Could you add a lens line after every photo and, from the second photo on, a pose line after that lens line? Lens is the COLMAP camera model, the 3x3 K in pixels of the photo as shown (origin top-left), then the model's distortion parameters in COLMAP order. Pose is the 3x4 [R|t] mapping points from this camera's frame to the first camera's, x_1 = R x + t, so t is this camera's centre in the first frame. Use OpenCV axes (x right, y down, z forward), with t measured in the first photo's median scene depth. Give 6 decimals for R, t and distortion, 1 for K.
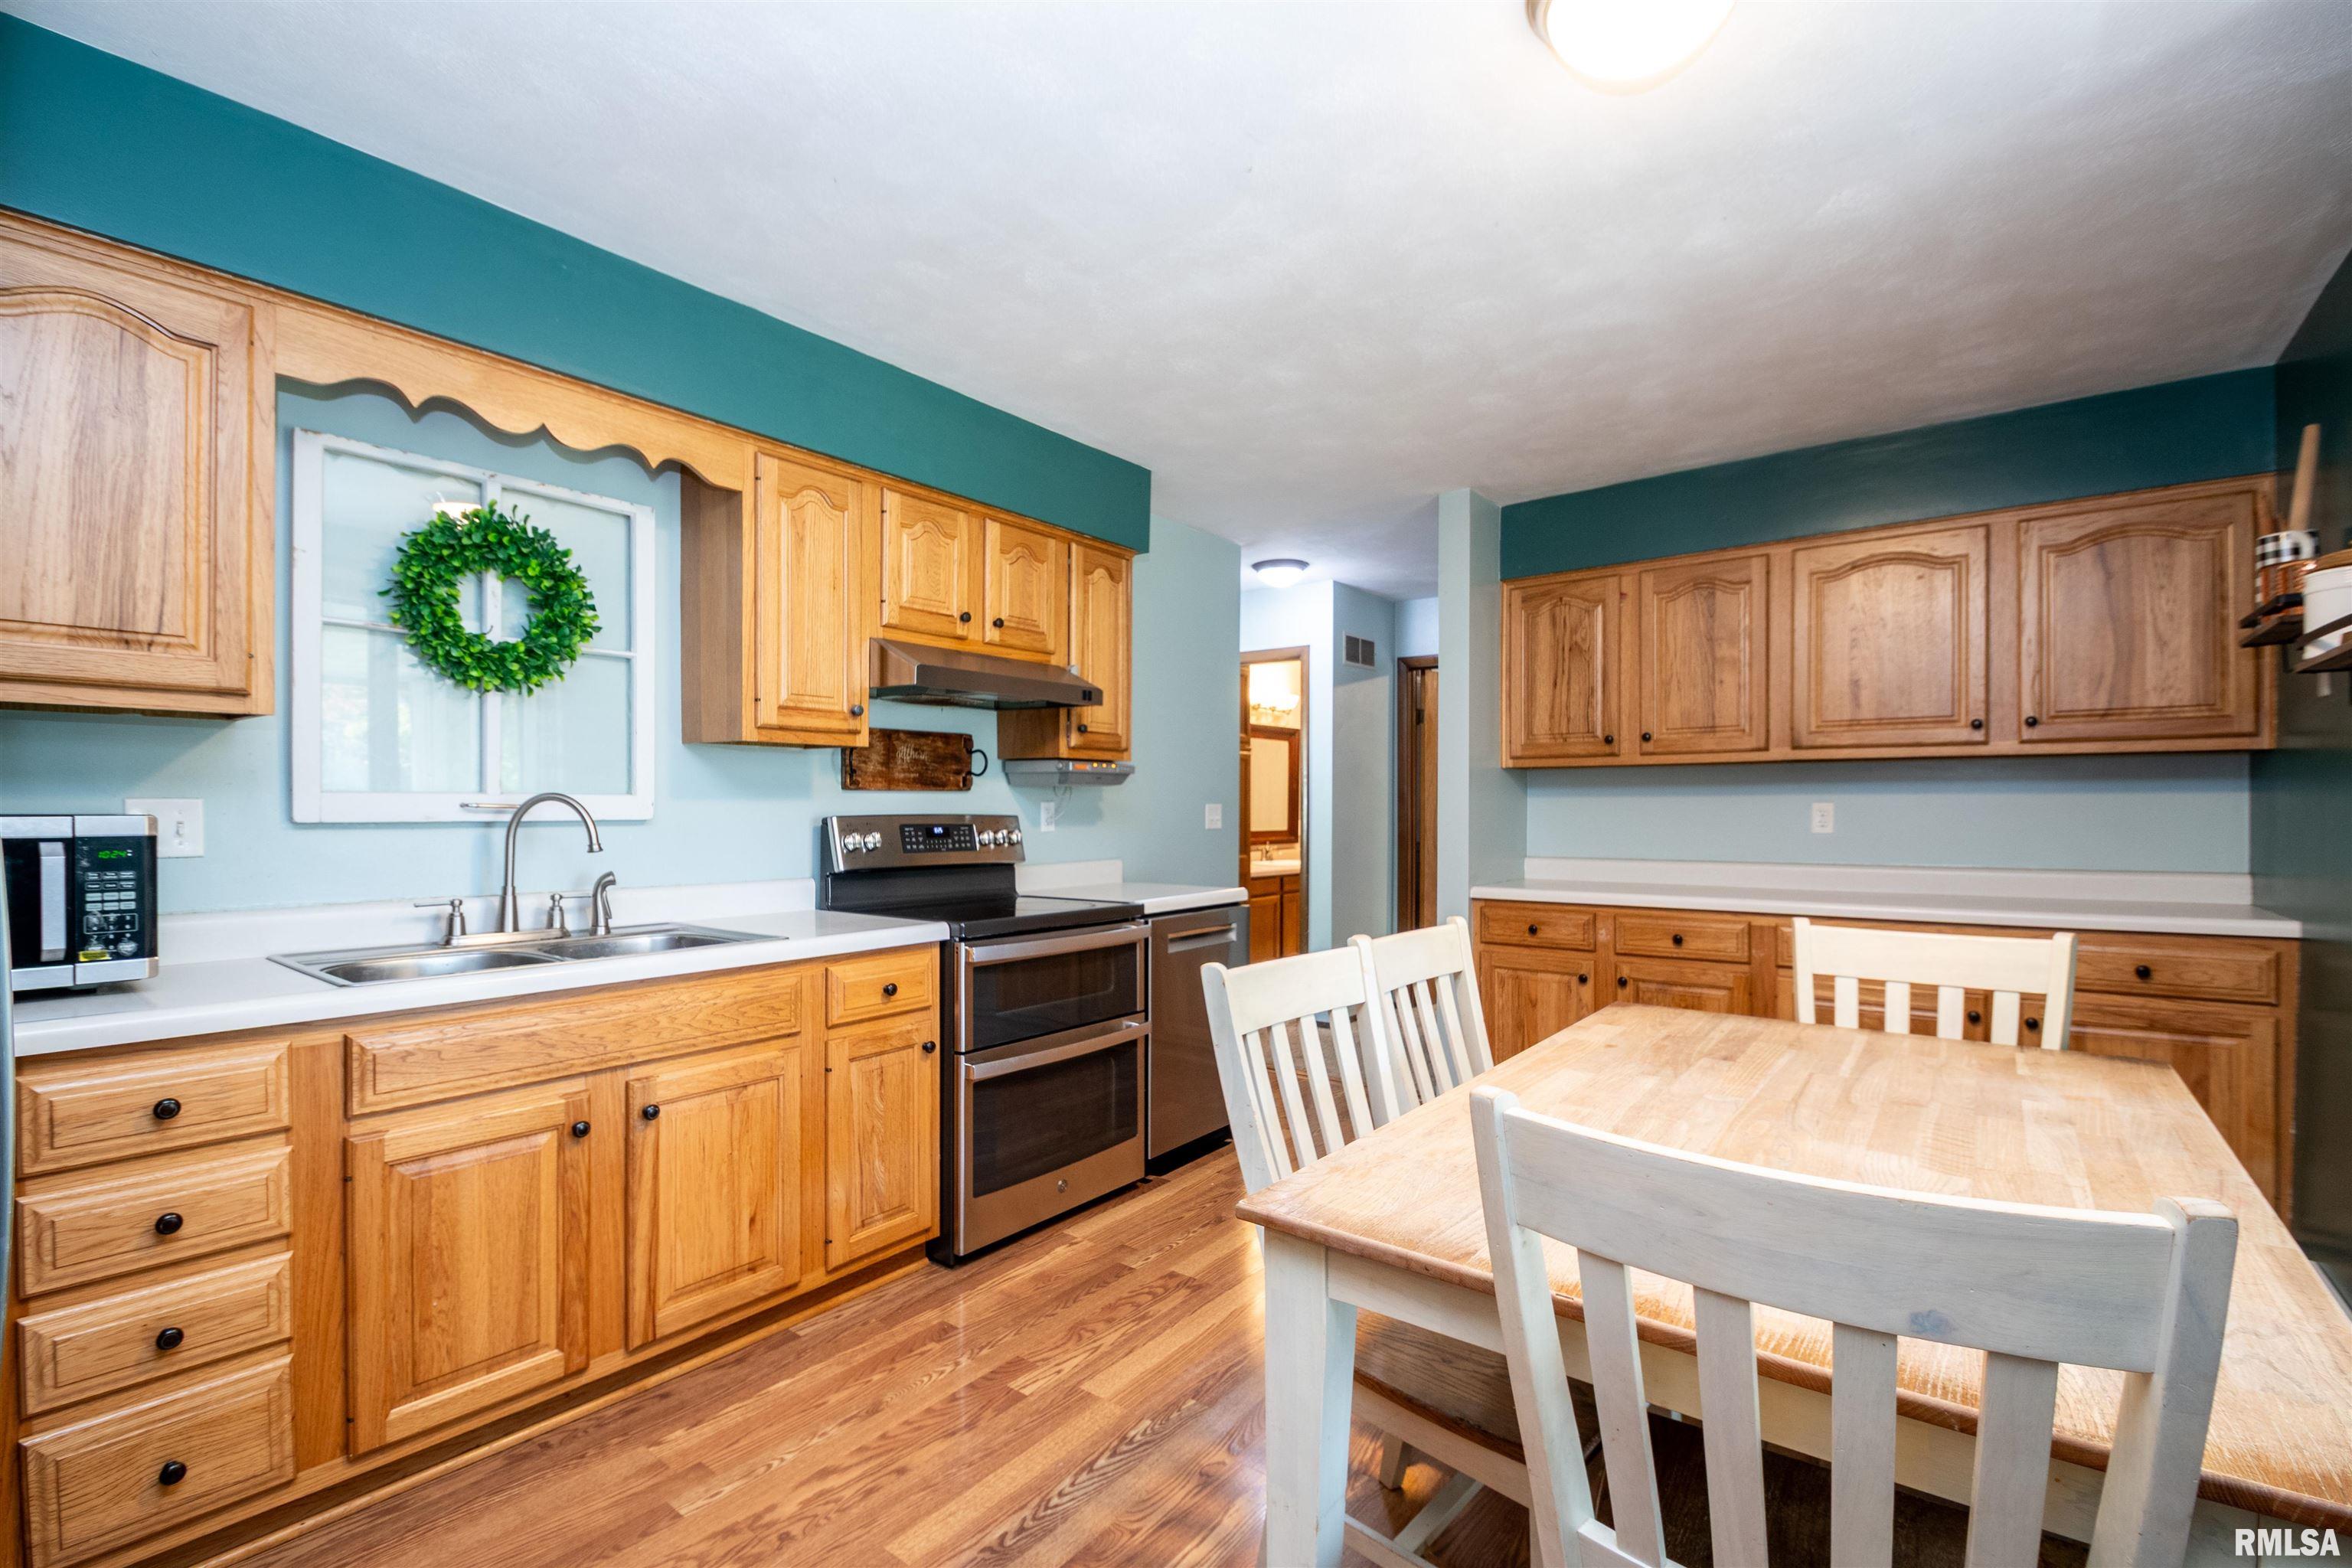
lens RADIAL K [[1026.0, 0, 1197.4], [0, 1026.0, 813.2], [0, 0, 1]] dist [-0.001180, -0.000256]
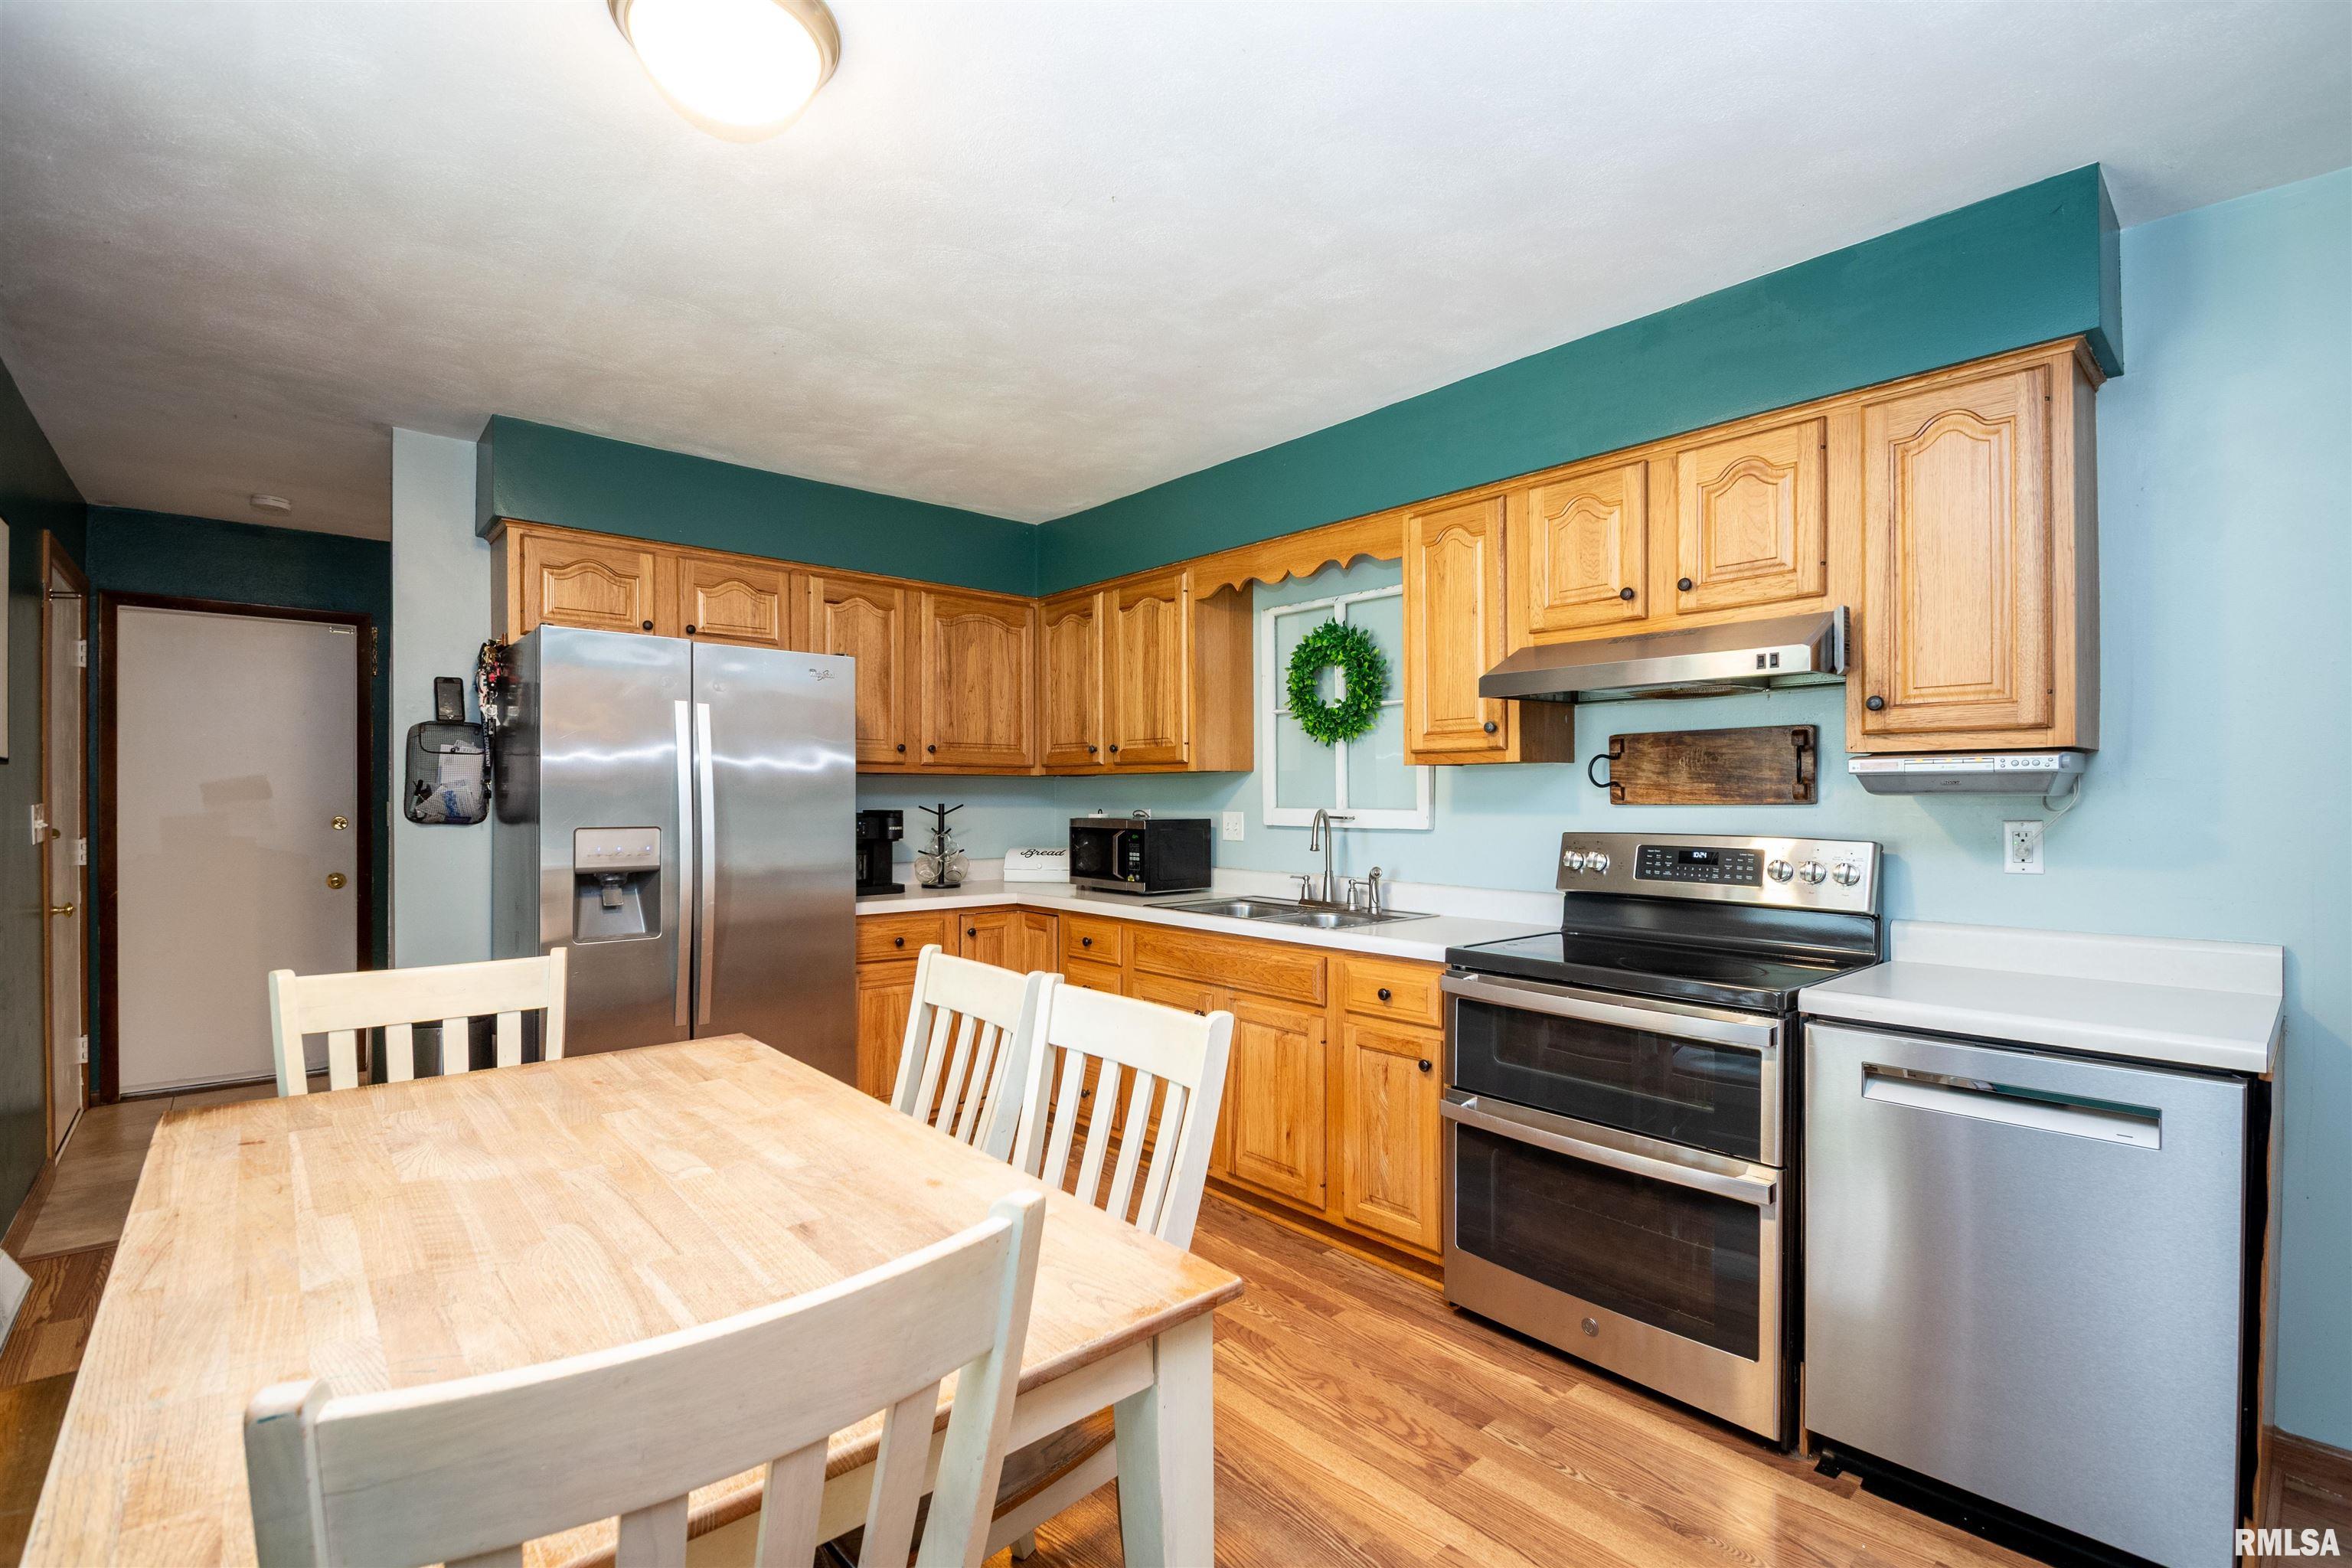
lens RADIAL K [[1048.7, 0, 1146.3], [0, 1048.7, 796.3], [0, 0, 1]] dist [-0.002308, -0.000230]
pose [[-0.222856, -0.002620, -0.974848, 0.767975], [-0.007653, 0.999970, -0.000938, -0.030068], [0.974821, 0.007251, -0.222869, 0.929418]]
